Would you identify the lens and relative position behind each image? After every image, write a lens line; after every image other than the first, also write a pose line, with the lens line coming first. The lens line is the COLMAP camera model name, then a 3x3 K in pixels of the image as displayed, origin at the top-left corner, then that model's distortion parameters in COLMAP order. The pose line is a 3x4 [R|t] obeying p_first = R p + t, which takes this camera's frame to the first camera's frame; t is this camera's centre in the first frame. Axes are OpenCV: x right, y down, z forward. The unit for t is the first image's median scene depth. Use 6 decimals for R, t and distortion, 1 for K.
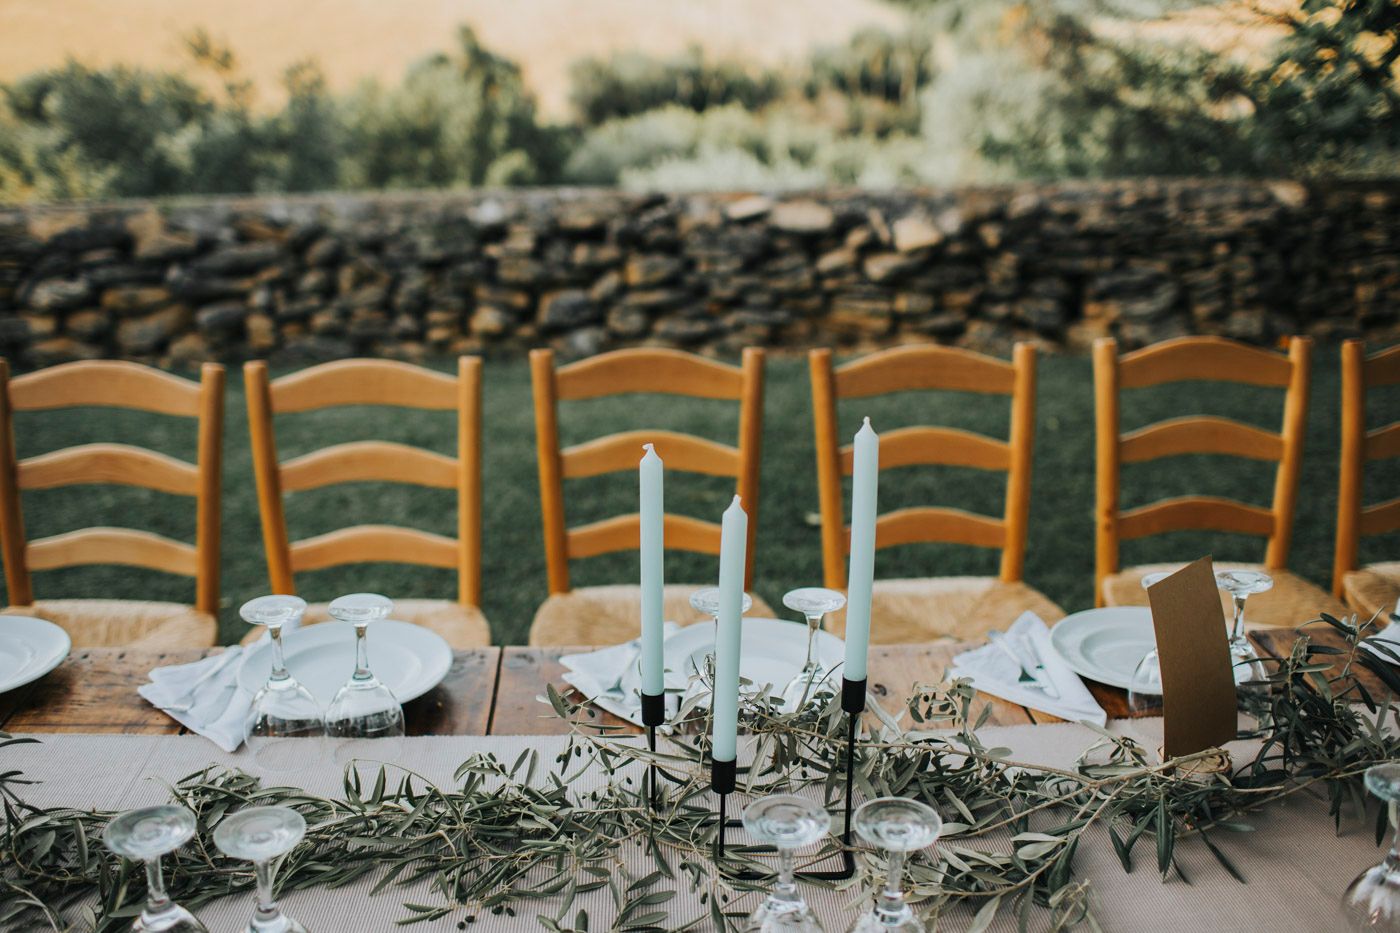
lens RADIAL K [[1380.4, 0, 700.0], [0, 1380.4, 466.5], [0, 0, 1]] dist [-0.064920, -0.000455]
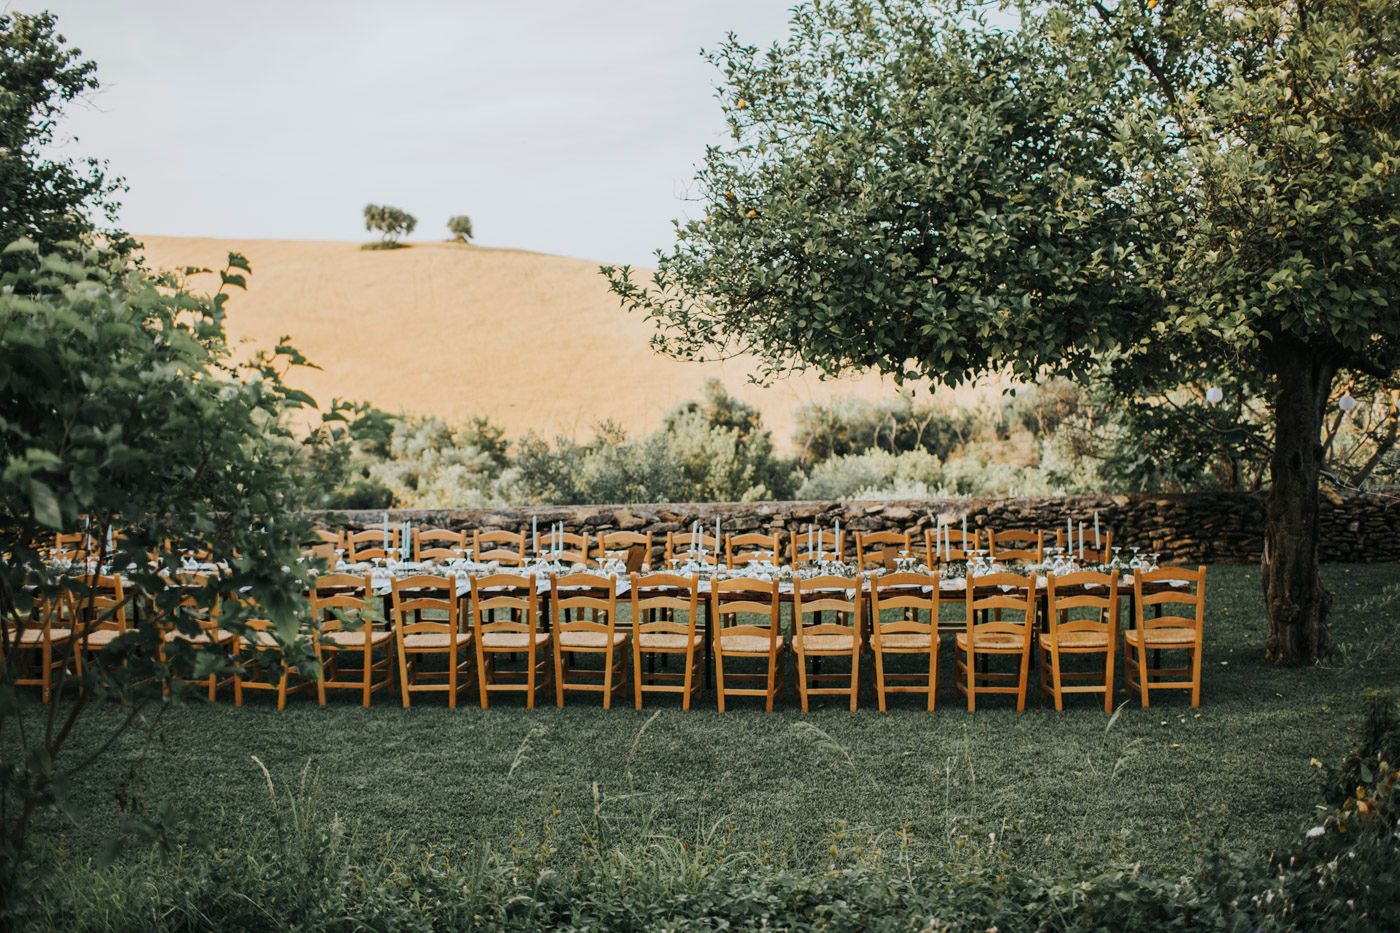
lens RADIAL K [[1380.4, 0, 700.0], [0, 1380.4, 466.5], [0, 0, 1]] dist [-0.064920, -0.000455]
pose [[0.986831, -0.006173, -0.161635, 0.120842], [-0.031645, 0.972594, -0.230346, 0.291404], [0.158628, 0.232427, 0.959591, -1.310172]]
